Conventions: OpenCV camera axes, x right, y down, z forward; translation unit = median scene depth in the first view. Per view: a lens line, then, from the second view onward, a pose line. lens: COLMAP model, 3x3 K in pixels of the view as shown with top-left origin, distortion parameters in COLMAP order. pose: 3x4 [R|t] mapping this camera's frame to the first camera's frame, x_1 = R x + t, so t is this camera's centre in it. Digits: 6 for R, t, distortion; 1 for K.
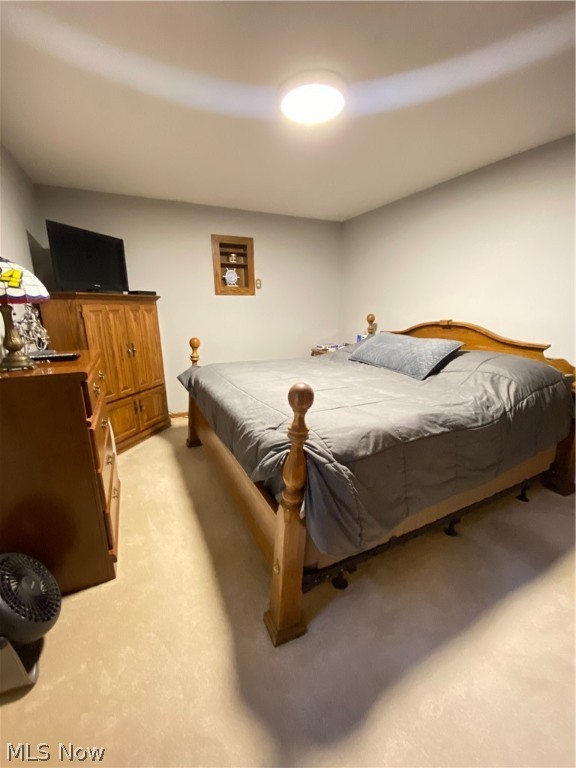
lens RADIAL K [[313.5, 0, 288.0], [0, 313.5, 384.0], [0, 0, 1]] dist [0.023737, -0.000057]
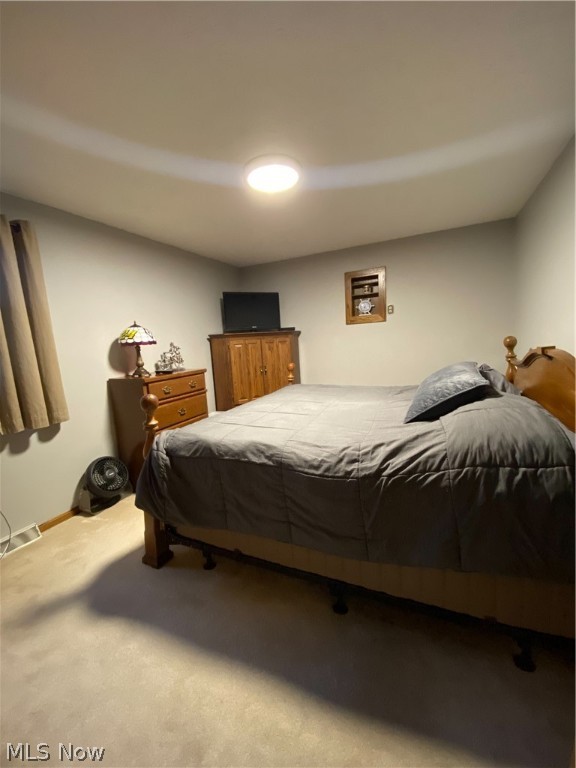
lens RADIAL K [[313.5, 0, 288.0], [0, 313.5, 384.0], [0, 0, 1]] dist [0.023737, -0.000057]
pose [[0.616604, 0.078249, -0.783375, 0.790794], [-0.133047, 0.991093, -0.005725, -0.062089], [0.775950, 0.107756, 0.621523, 0.254928]]
